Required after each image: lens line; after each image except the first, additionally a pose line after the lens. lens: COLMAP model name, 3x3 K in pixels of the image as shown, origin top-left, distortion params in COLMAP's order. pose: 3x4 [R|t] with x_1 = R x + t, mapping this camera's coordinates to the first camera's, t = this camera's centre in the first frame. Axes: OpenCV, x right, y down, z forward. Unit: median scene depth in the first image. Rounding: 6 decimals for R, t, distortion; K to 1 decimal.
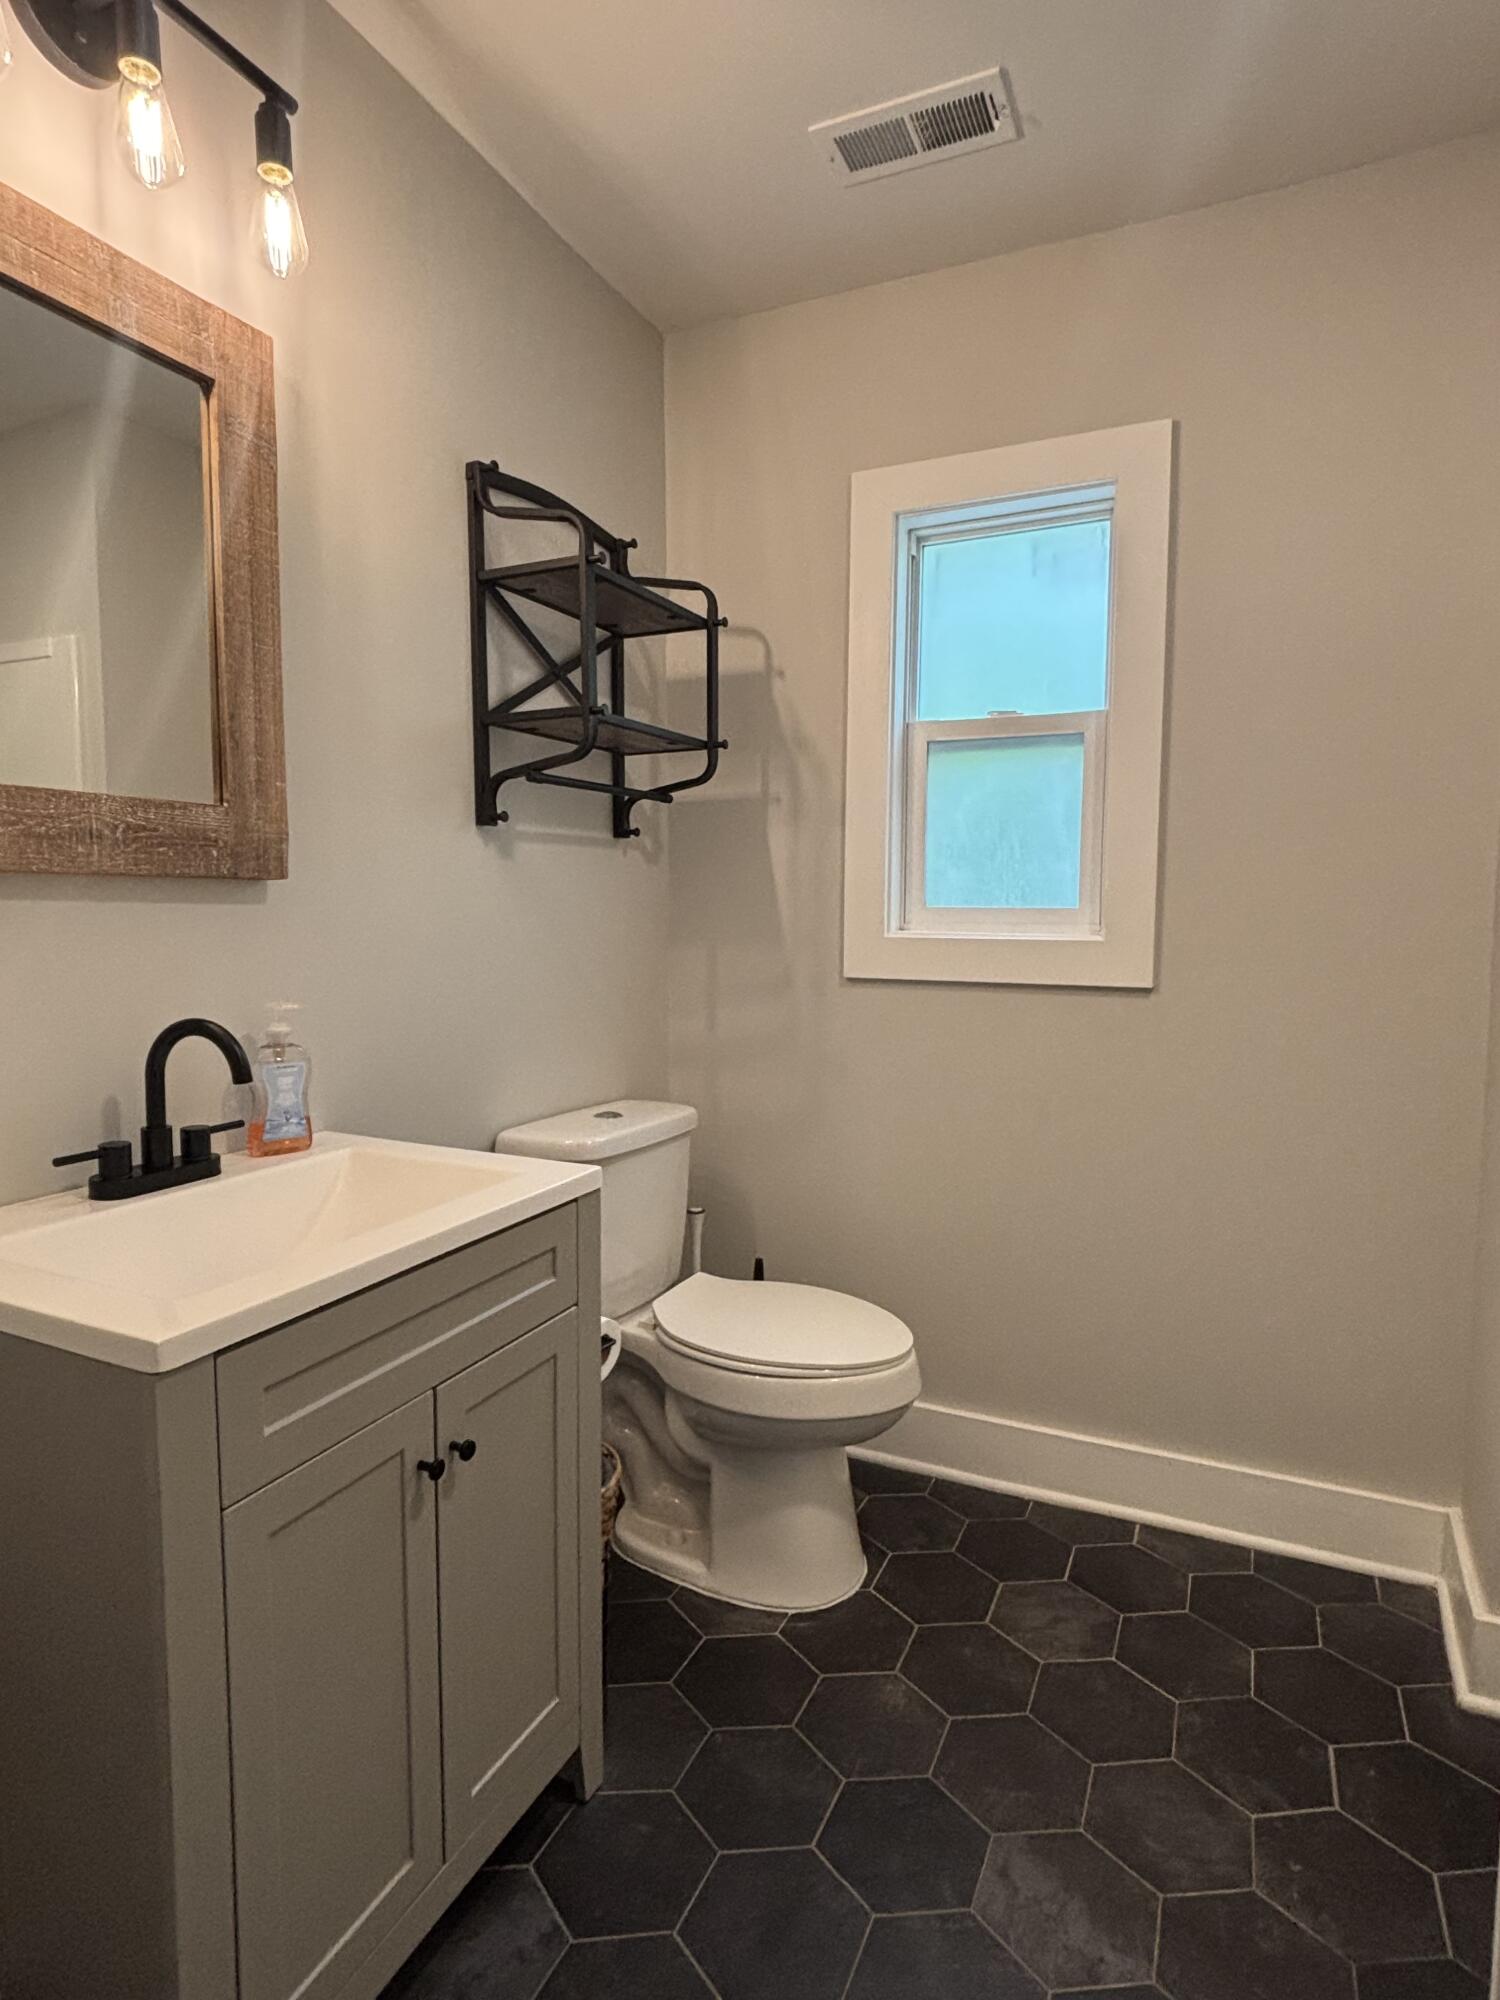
lens RADIAL K [[1089.7, 0, 750.0], [0, 1089.7, 1000.0], [0, 0, 1]] dist [-0.013284, 0.001407]
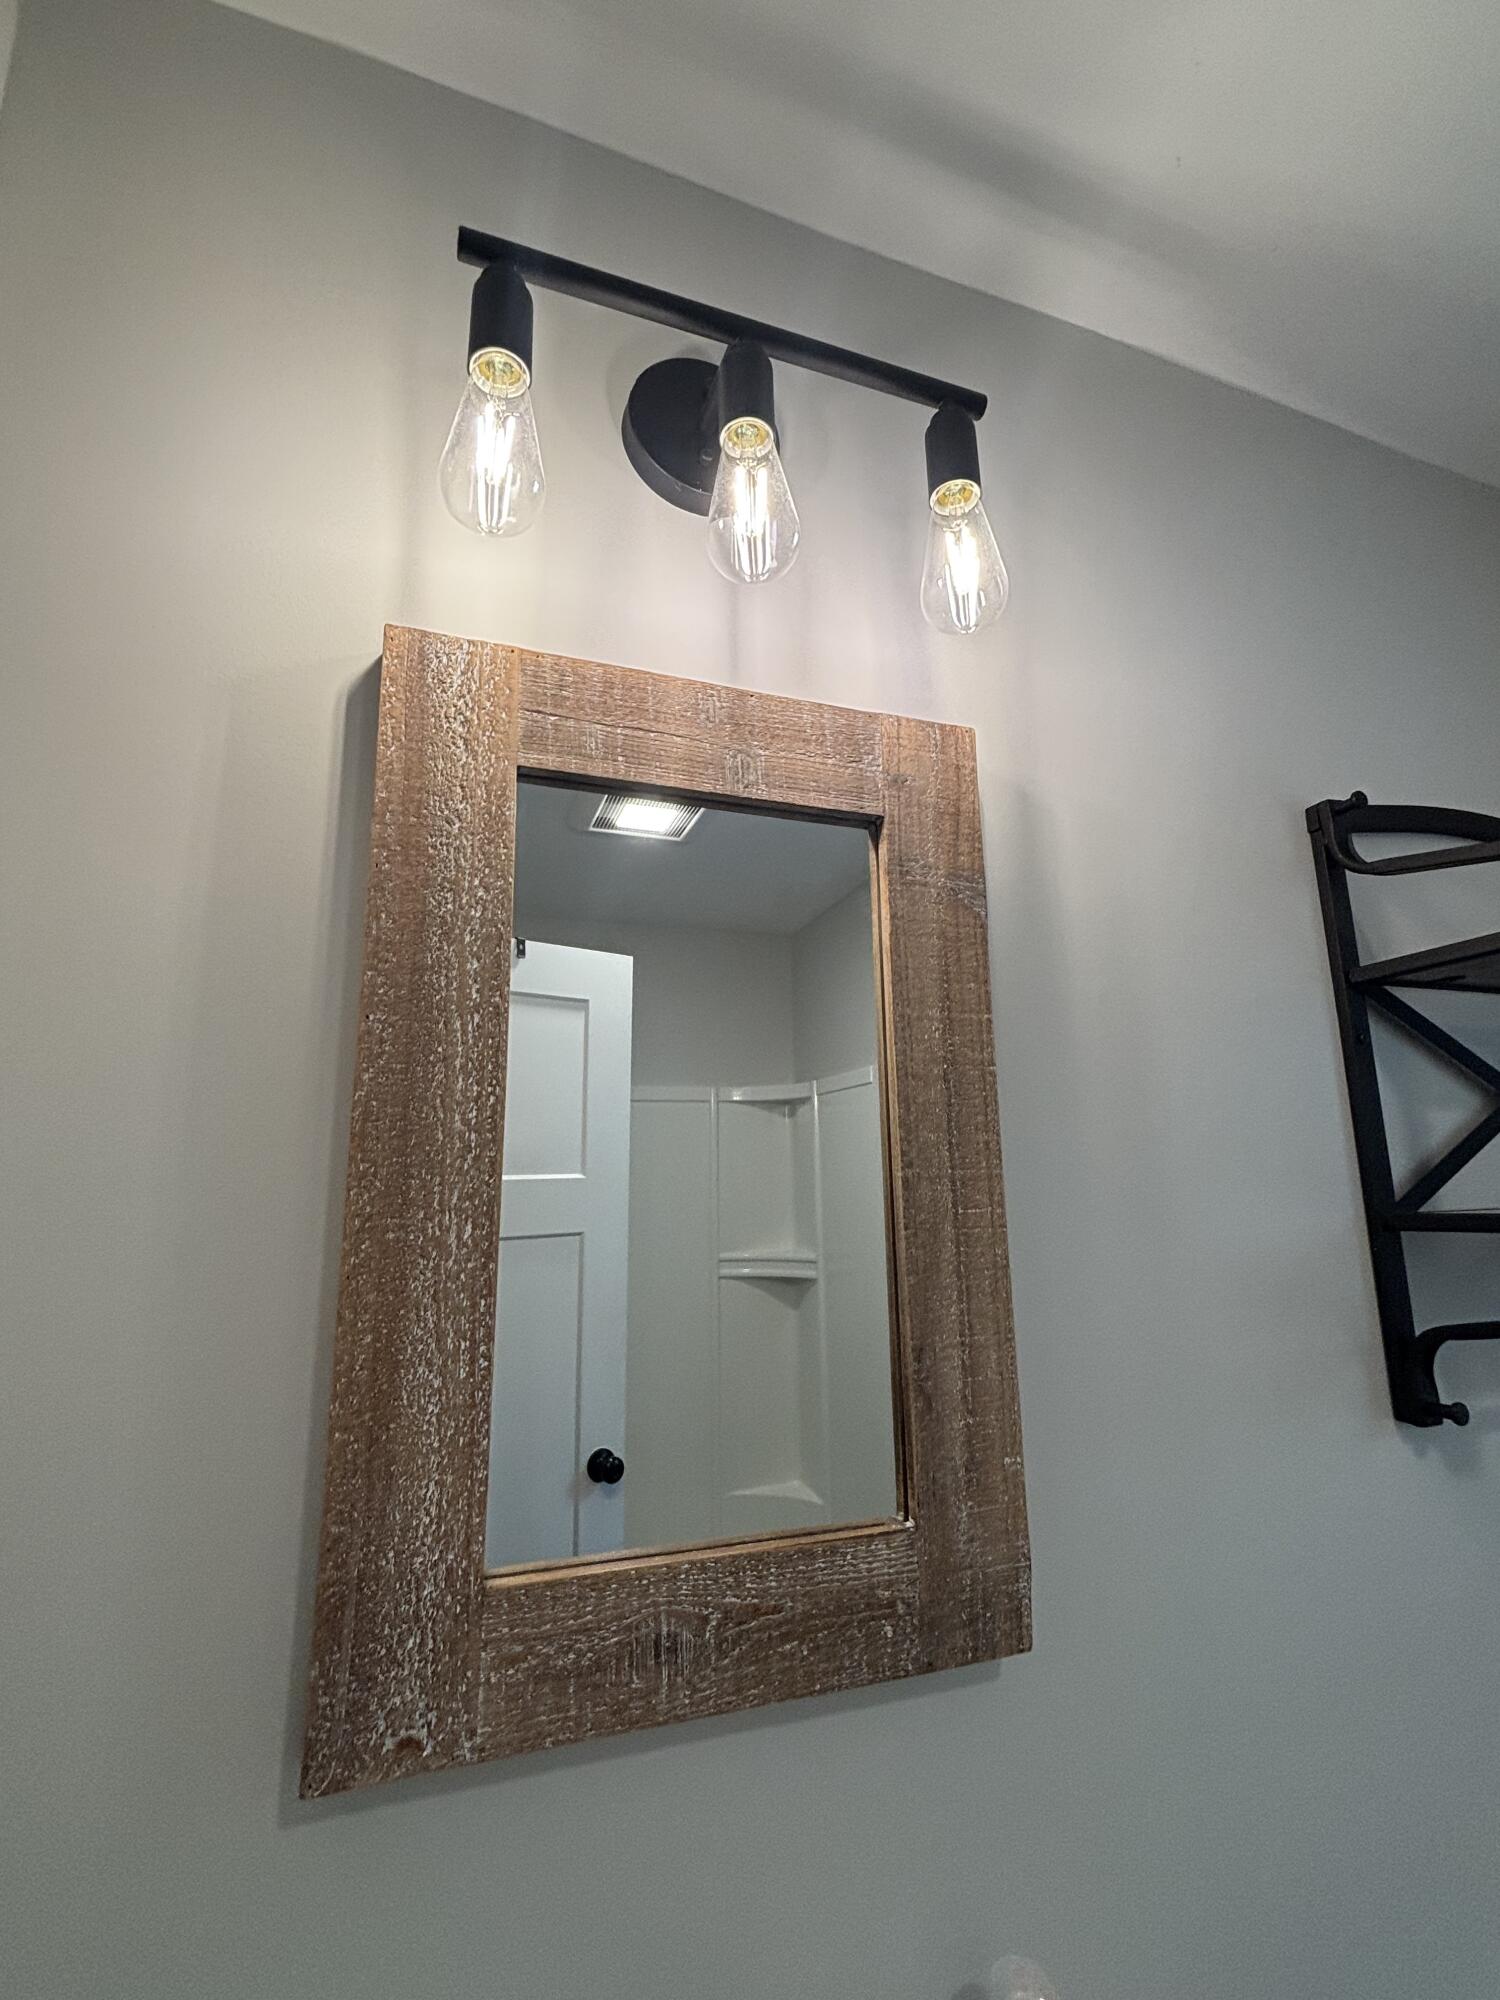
lens RADIAL K [[824.5, 0, 750.0], [0, 824.5, 1000.0], [0, 0, 1]] dist [0.025053, -0.035277]
pose [[0.691528, -0.144534, -0.707742, -0.206004], [-0.049053, 0.968120, -0.245637, -0.327538], [0.720682, 0.204582, 0.662392, 0.611861]]
